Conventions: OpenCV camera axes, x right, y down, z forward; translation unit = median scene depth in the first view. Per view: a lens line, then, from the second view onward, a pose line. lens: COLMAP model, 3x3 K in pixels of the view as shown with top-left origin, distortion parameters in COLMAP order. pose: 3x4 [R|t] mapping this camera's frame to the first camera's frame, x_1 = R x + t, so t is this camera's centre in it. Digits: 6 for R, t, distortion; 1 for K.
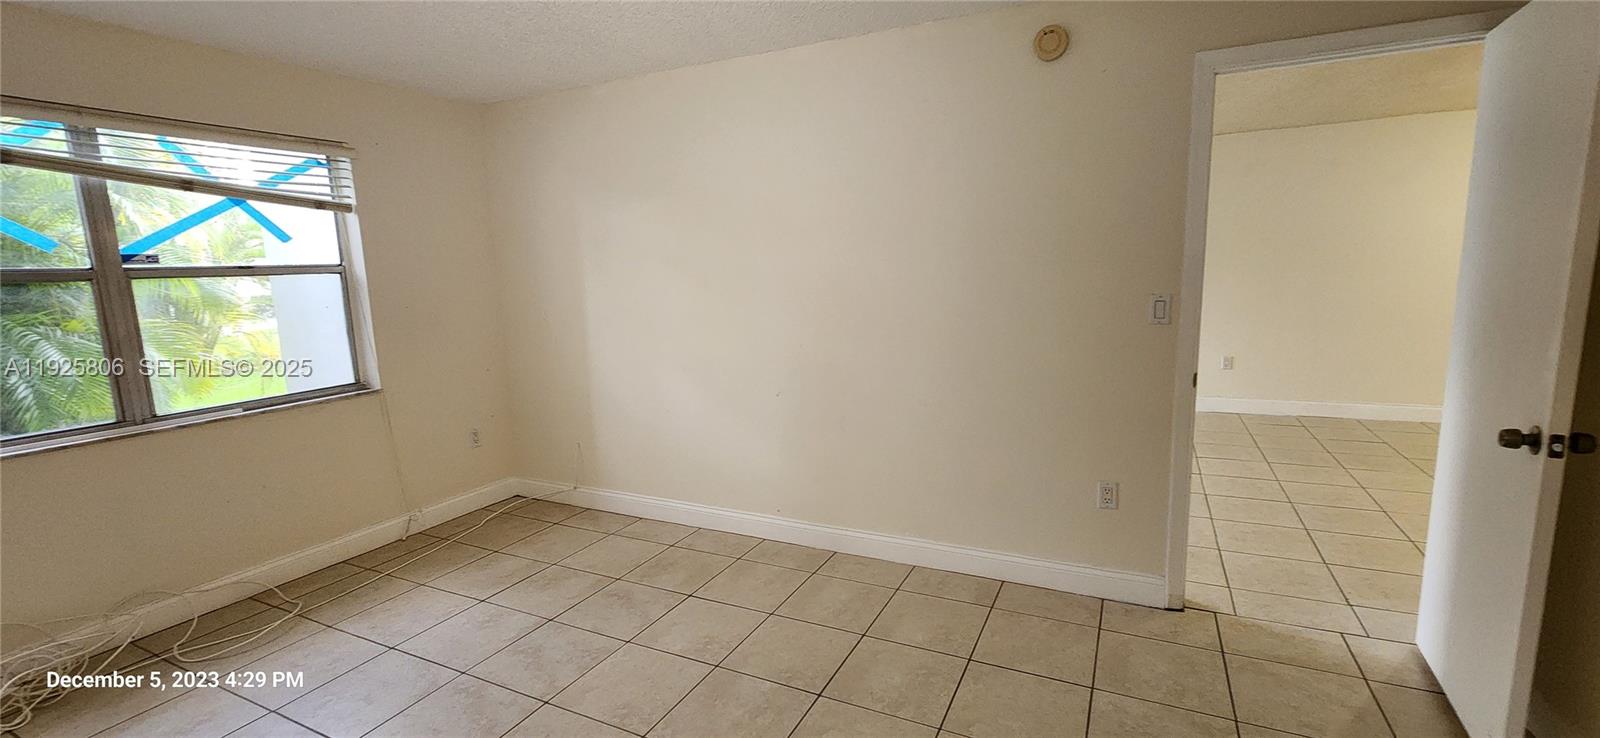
lens RADIAL K [[669.2, 0, 803.6], [0, 669.2, 374.8], [0, 0, 1]] dist [0.000730, -0.000280]
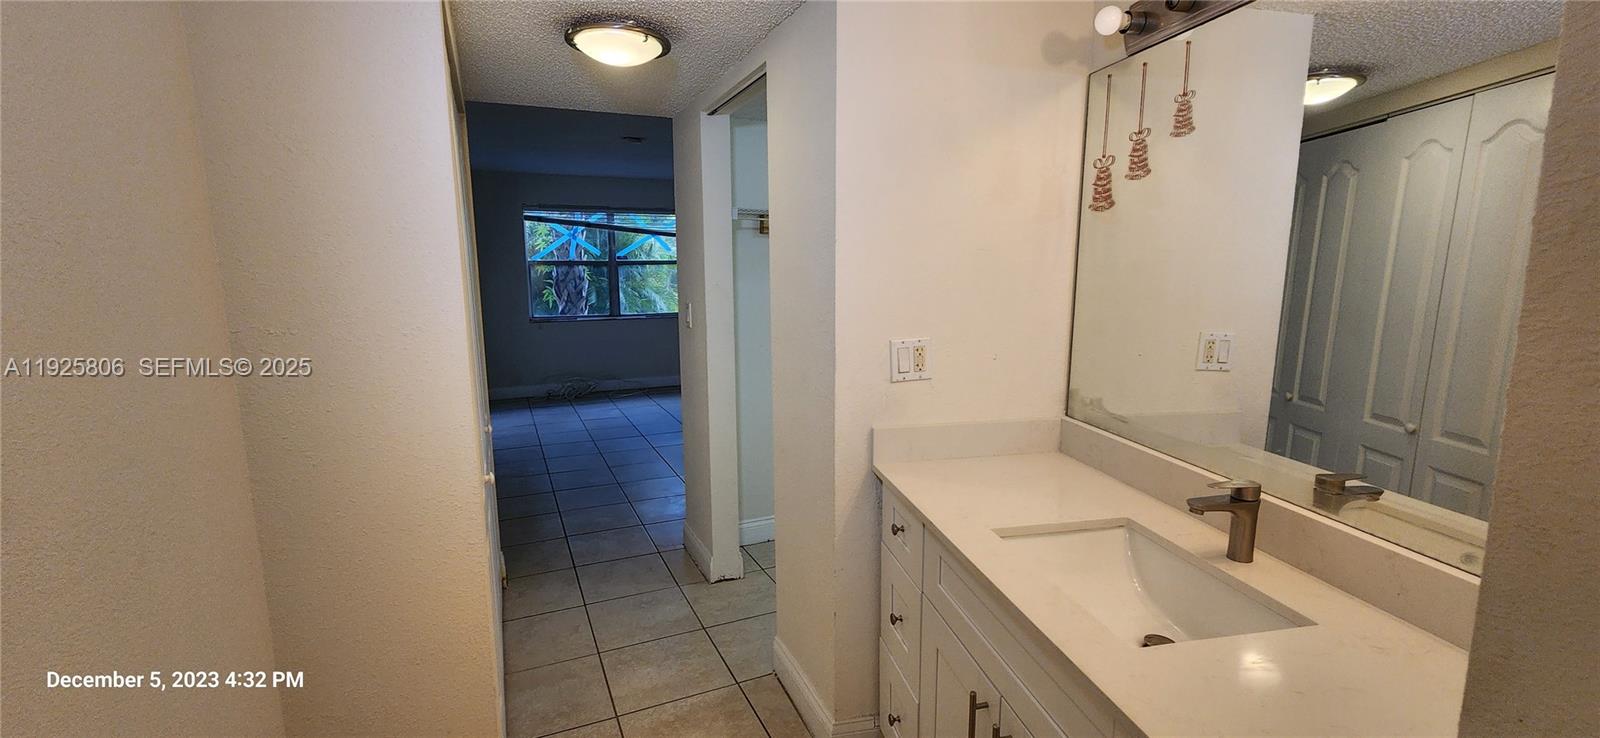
lens RADIAL K [[669.2, 0, 803.6], [0, 669.2, 374.8], [0, 0, 1]] dist [0.000730, -0.000280]
pose [[0.779763, 0.128170, -0.612815, 1.397223], [-0.120757, 0.991231, 0.053661, 0.069005], [0.614319, 0.032159, 0.788403, -0.733897]]
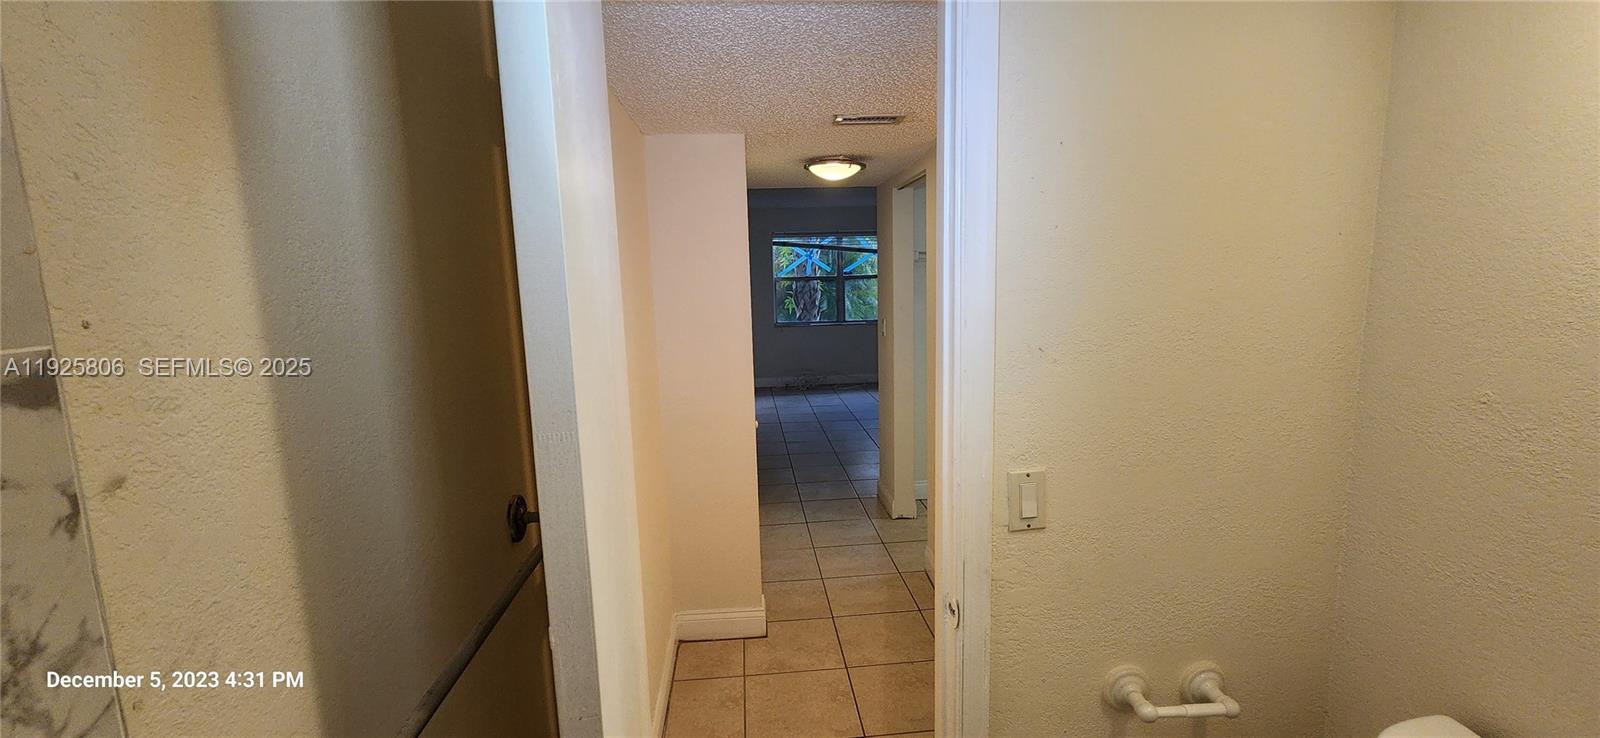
lens RADIAL K [[669.2, 0, 803.6], [0, 669.2, 374.8], [0, 0, 1]] dist [0.000730, -0.000280]
pose [[0.528262, 0.147472, -0.836177, 1.779091], [-0.127592, 0.987406, 0.093536, 0.040952], [0.839440, 0.057278, 0.540425, -0.971095]]
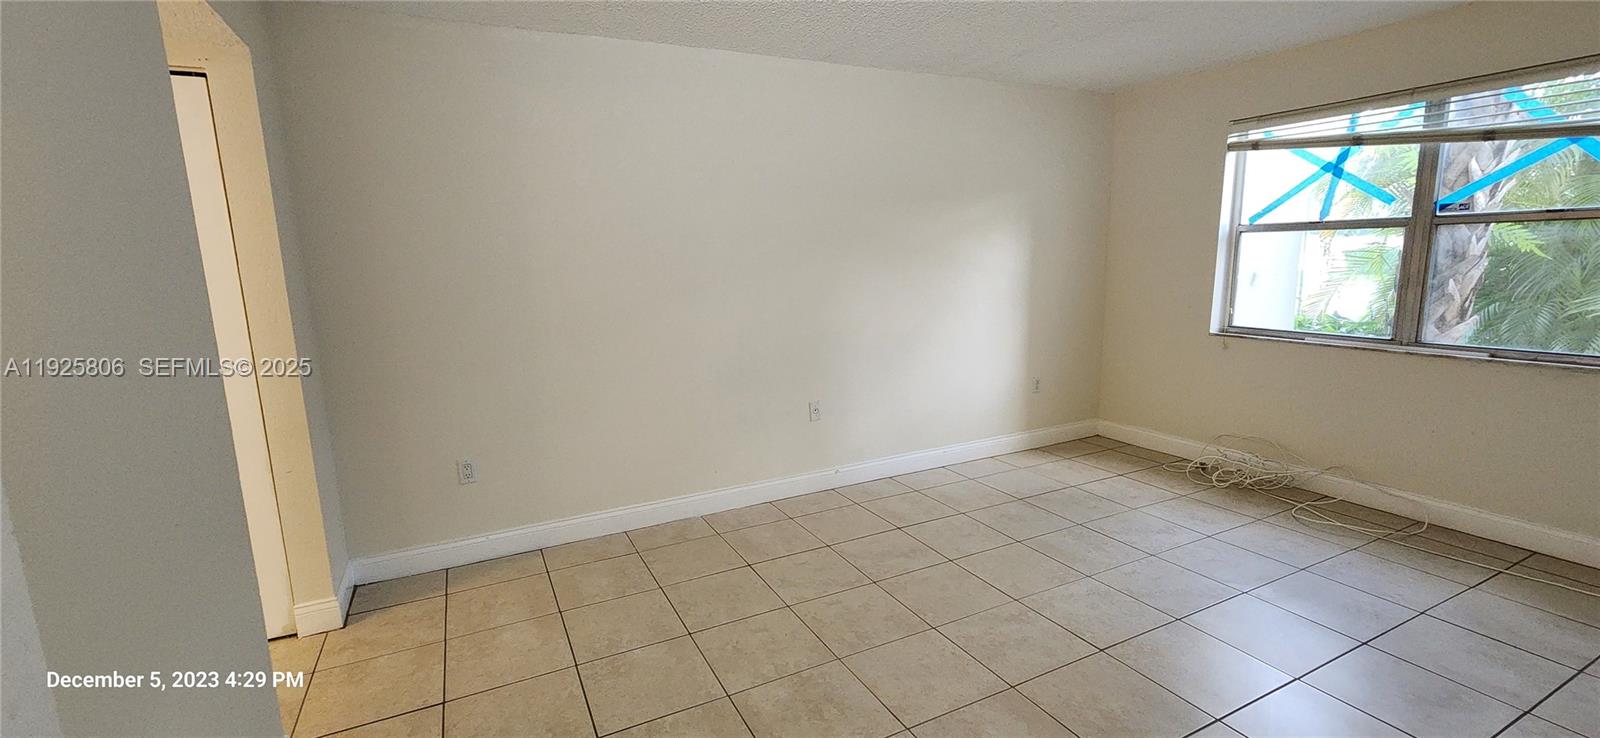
lens RADIAL K [[669.2, 0, 803.6], [0, 669.2, 374.8], [0, 0, 1]] dist [0.000730, -0.000280]
pose [[-0.601420, 0.182750, -0.777751, 0.634982], [-0.083517, 0.953772, 0.288693, -0.138074], [0.794556, 0.238581, -0.558355, 0.827841]]
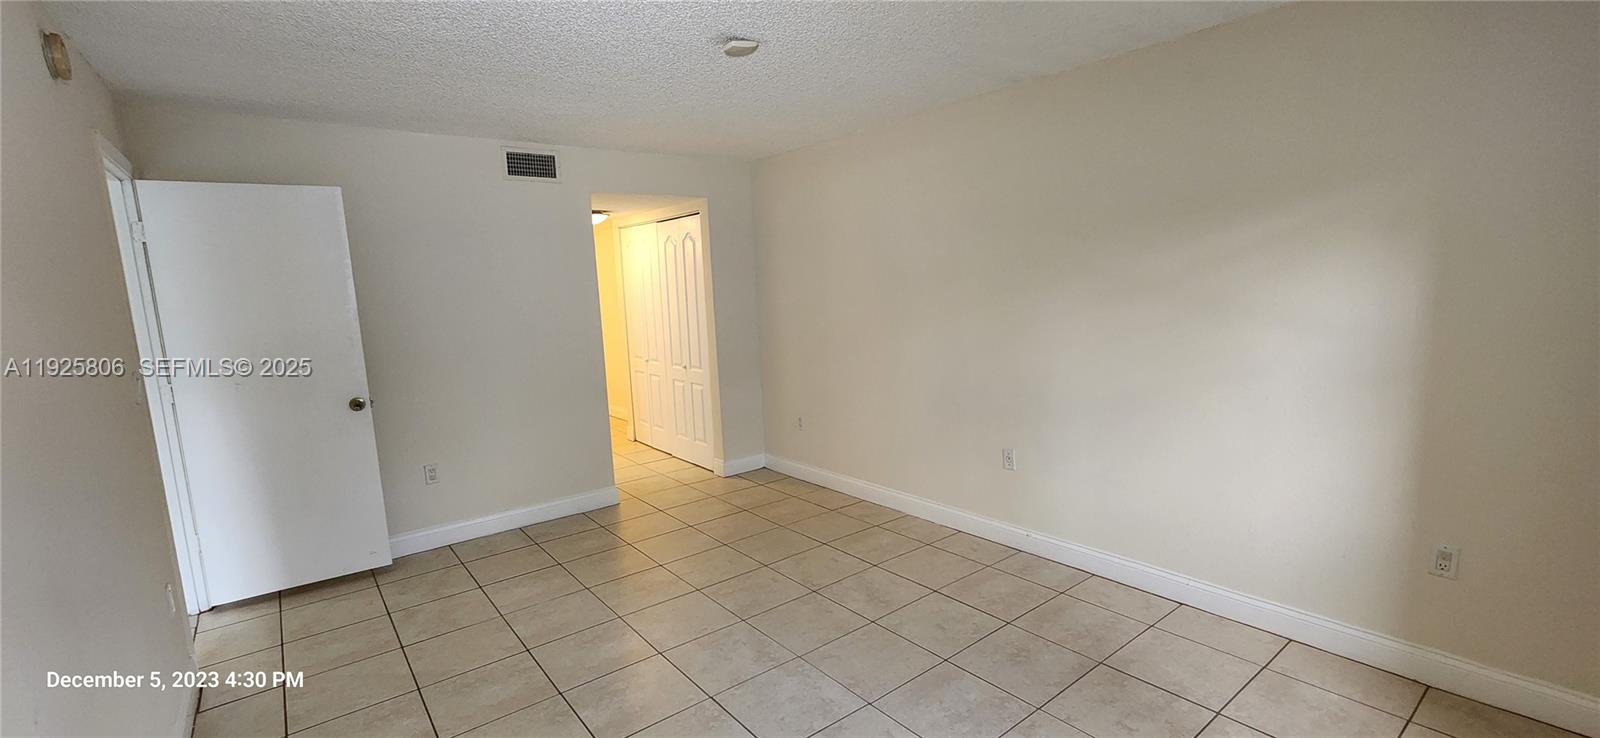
lens RADIAL K [[680.7, 0, 805.7], [0, 680.7, 374.0], [0, 0, 1]] dist [-0.000572, -0.000004]
pose [[-0.898727, 0.009460, 0.438407, -0.669085], [0.138042, 0.955041, 0.262376, -0.217610], [-0.416215, 0.296323, -0.859627, 1.322434]]
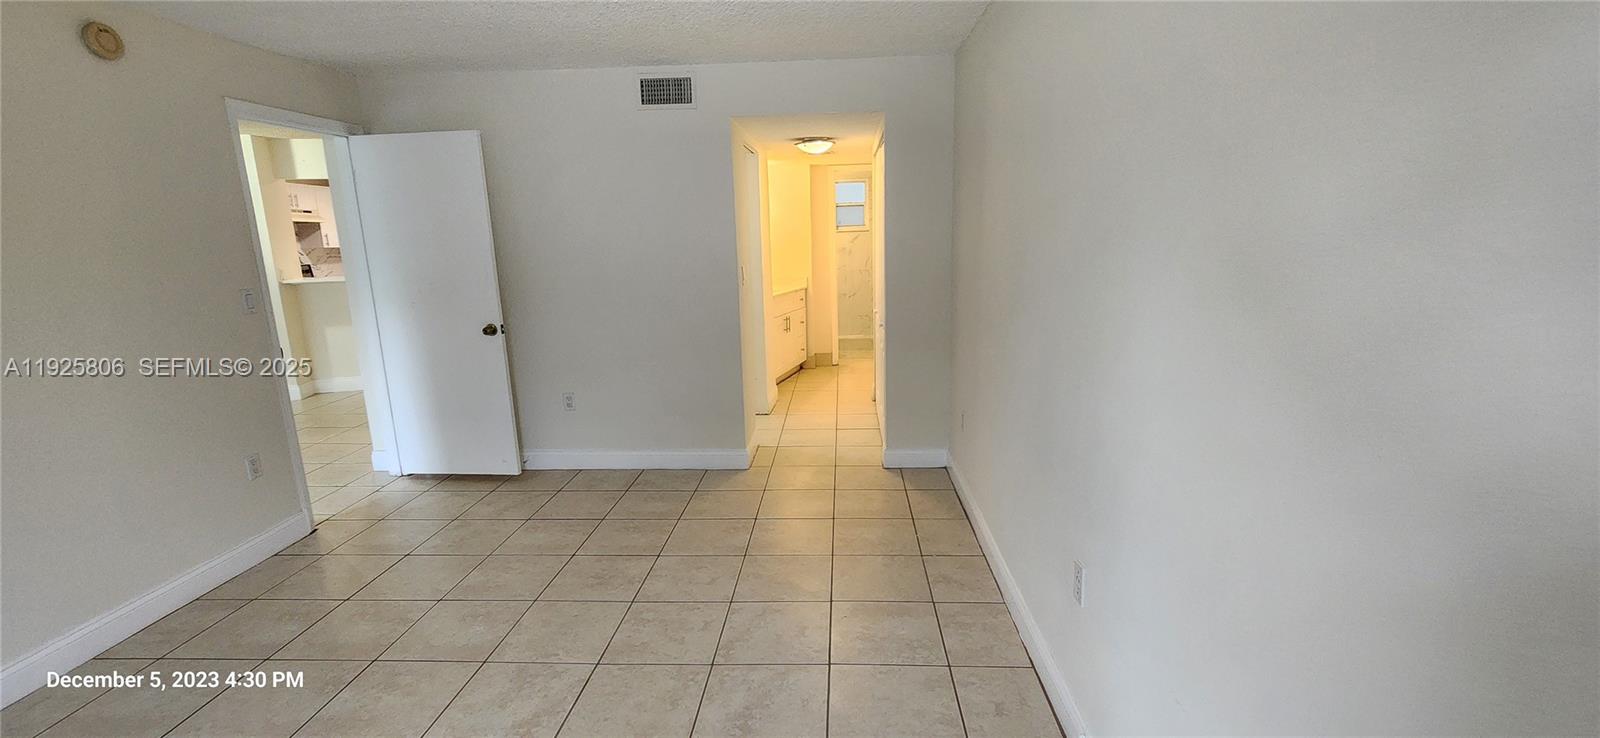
lens RADIAL K [[677.4, 0, 797.3], [0, 677.4, 374.4], [0, 0, 1]] dist [0.001260, 0.000047]
pose [[-0.388416, -0.146785, 0.909718, -0.912457], [0.181542, 0.955694, 0.231715, -0.066813], [-0.903424, 0.255154, -0.344559, 0.521609]]
